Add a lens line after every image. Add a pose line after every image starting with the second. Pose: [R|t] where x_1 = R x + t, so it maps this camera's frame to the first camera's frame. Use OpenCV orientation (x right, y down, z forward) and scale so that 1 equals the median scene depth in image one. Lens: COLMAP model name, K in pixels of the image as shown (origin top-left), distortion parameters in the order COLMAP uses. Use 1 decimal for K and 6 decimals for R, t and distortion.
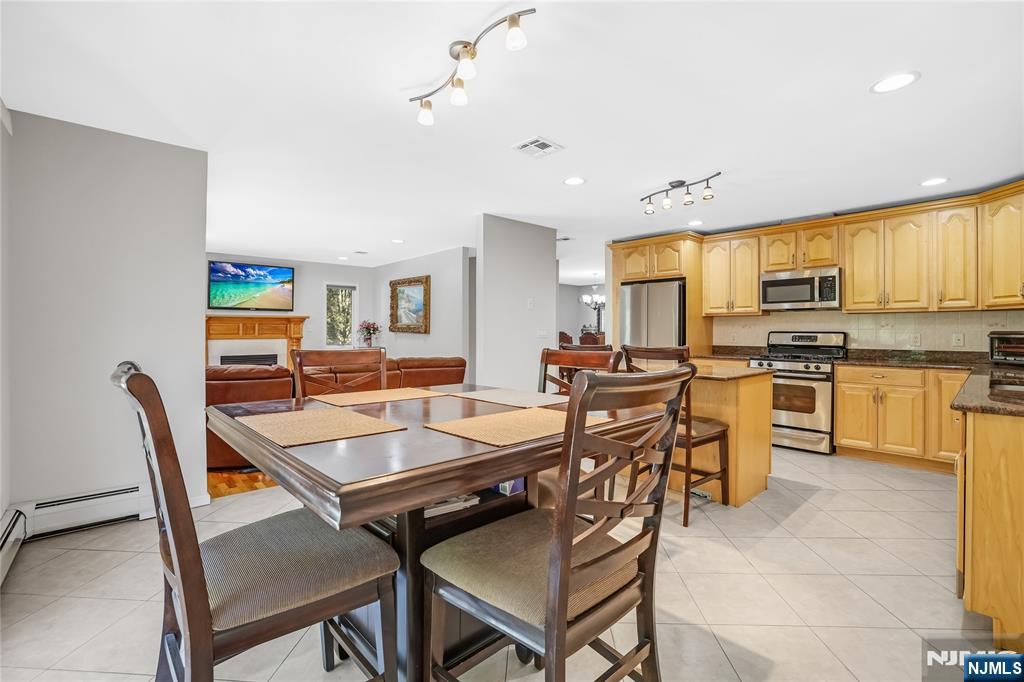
lens RADIAL K [[440.9, 0, 512.4], [0, 440.9, 334.9], [0, 0, 1]] dist [-0.011804, 0.000374]
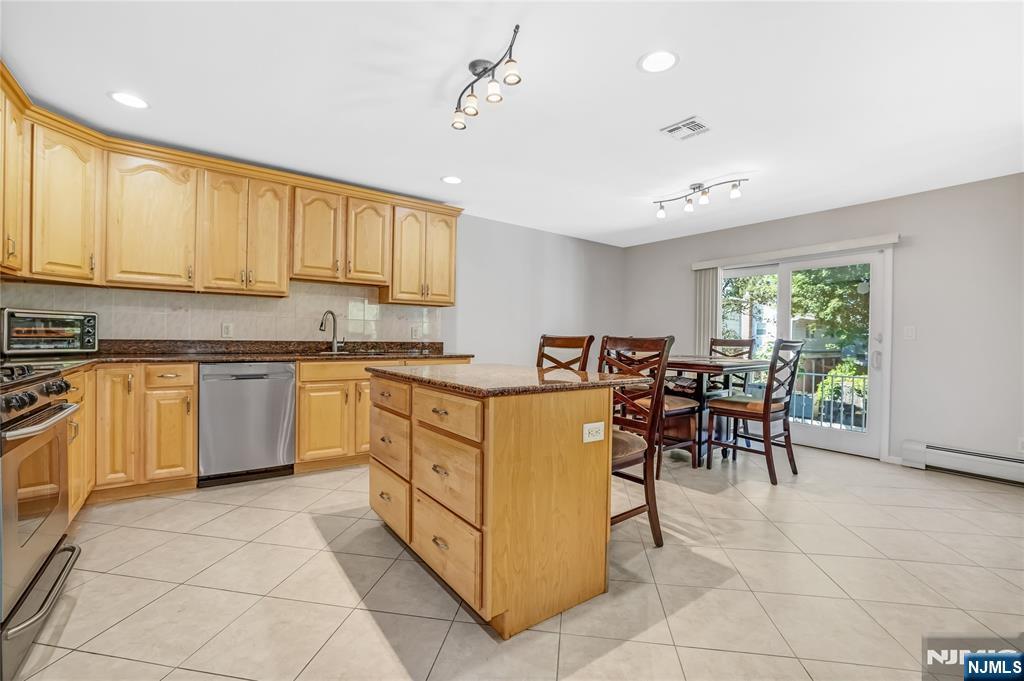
lens RADIAL K [[429.9, 0, 512.0], [0, 429.9, 340.5], [0, 0, 1]] dist [-0.038974, 0.000078]
pose [[-0.993978, -0.017474, 0.108174, 0.197110], [-0.015497, 0.999698, 0.019089, 0.013449], [-0.108475, 0.017298, -0.993949, 1.168530]]
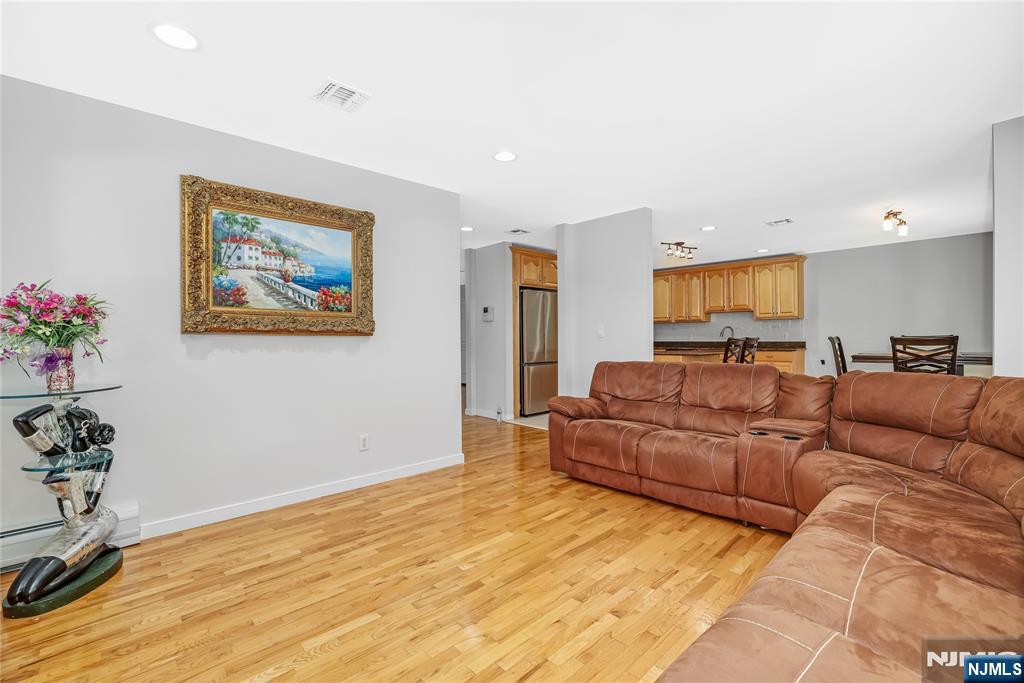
lens RADIAL K [[473.8, 0, 515.1], [0, 473.8, 345.1], [0, 0, 1]] dist [-0.055956, 0.026608]
pose [[-0.035153, -0.012116, 0.999309, -1.064842], [0.021340, 0.999689, 0.012871, 0.009732], [-0.999154, 0.021778, -0.034883, 1.272131]]
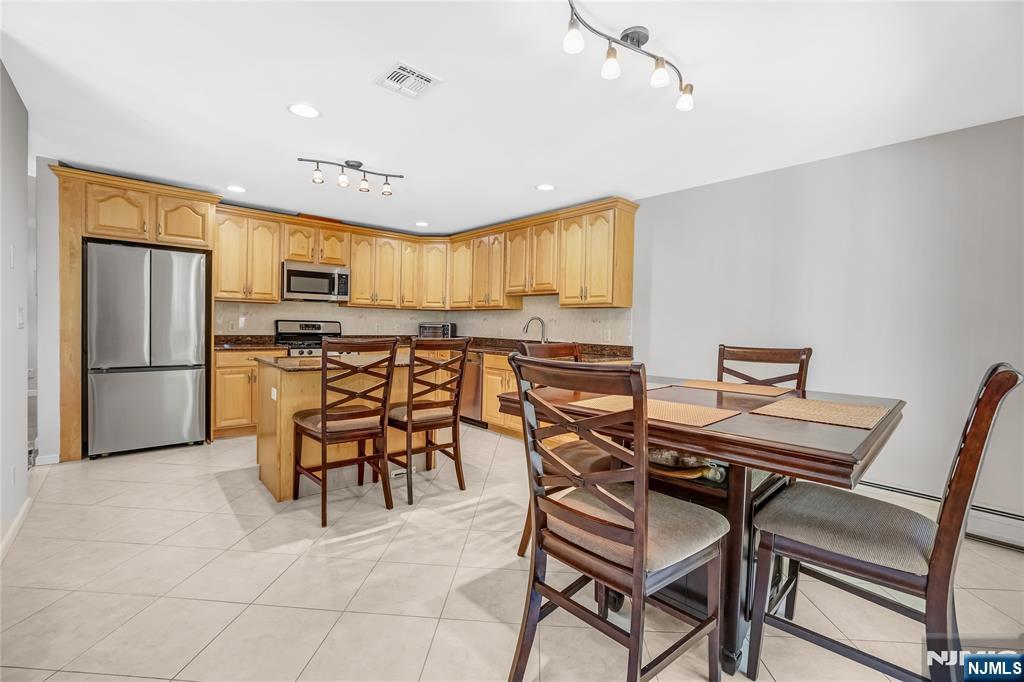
lens RADIAL K [[452.8, 0, 508.1], [0, 452.8, 333.1], [0, 0, 1]] dist [-0.001116, 0.000409]
pose [[0.030901, -0.017034, 0.999377, -0.441905], [-0.009189, 0.999808, 0.017325, -0.000754], [-0.999480, -0.009719, 0.030738, 0.470540]]
